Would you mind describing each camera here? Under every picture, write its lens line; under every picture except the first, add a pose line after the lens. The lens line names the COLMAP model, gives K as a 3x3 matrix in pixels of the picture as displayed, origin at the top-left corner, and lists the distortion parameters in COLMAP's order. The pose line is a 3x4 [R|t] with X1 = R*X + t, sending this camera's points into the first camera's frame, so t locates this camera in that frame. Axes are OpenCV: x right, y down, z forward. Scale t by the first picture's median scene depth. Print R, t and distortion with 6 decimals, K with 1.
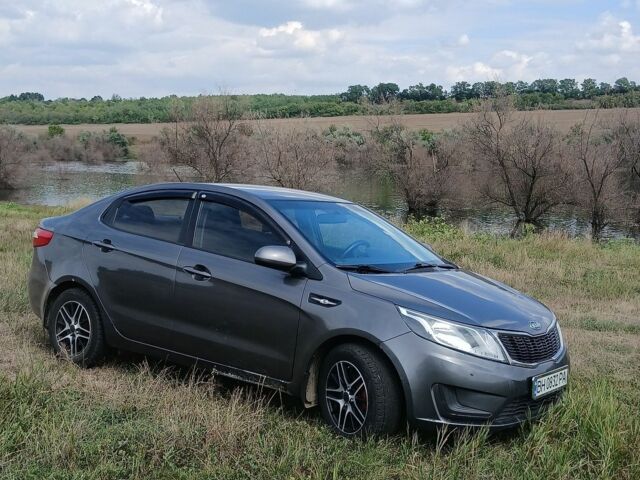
lens RADIAL K [[855.7, 0, 330.2], [0, 855.7, 240.6], [0, 0, 1]] dist [0.103812, -0.062115]
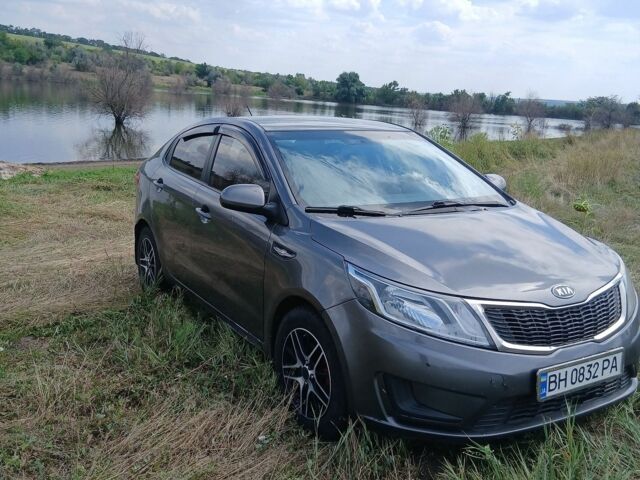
lens RADIAL K [[649.4, 0, 320.0], [0, 649.4, 240.0], [0, 0, 1]] dist [0.137304, -0.272146]
pose [[0.923407, 0.014731, -0.383539, 0.254084], [0.024950, 0.994846, 0.098280, -0.000666], [0.383010, -0.100321, 0.918280, 0.427675]]
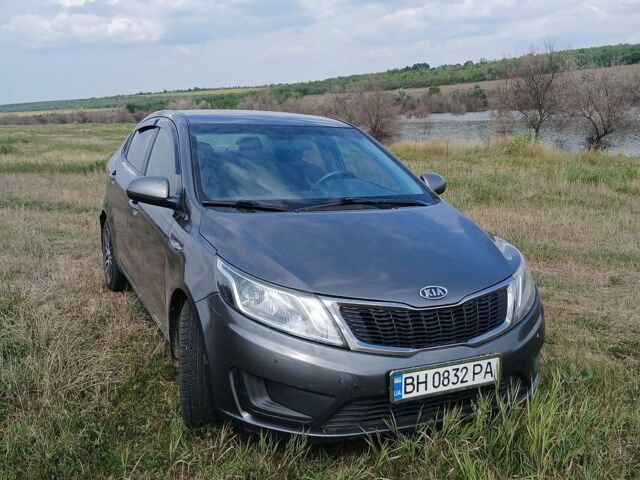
lens RADIAL K [[649.4, 0, 320.0], [0, 649.4, 240.0], [0, 0, 1]] dist [0.137304, -0.272146]
pose [[0.882938, 0.040721, -0.467720, 0.389527], [0.006810, 0.995016, 0.099484, 0.004784], [0.469440, -0.091024, 0.878260, 0.495167]]
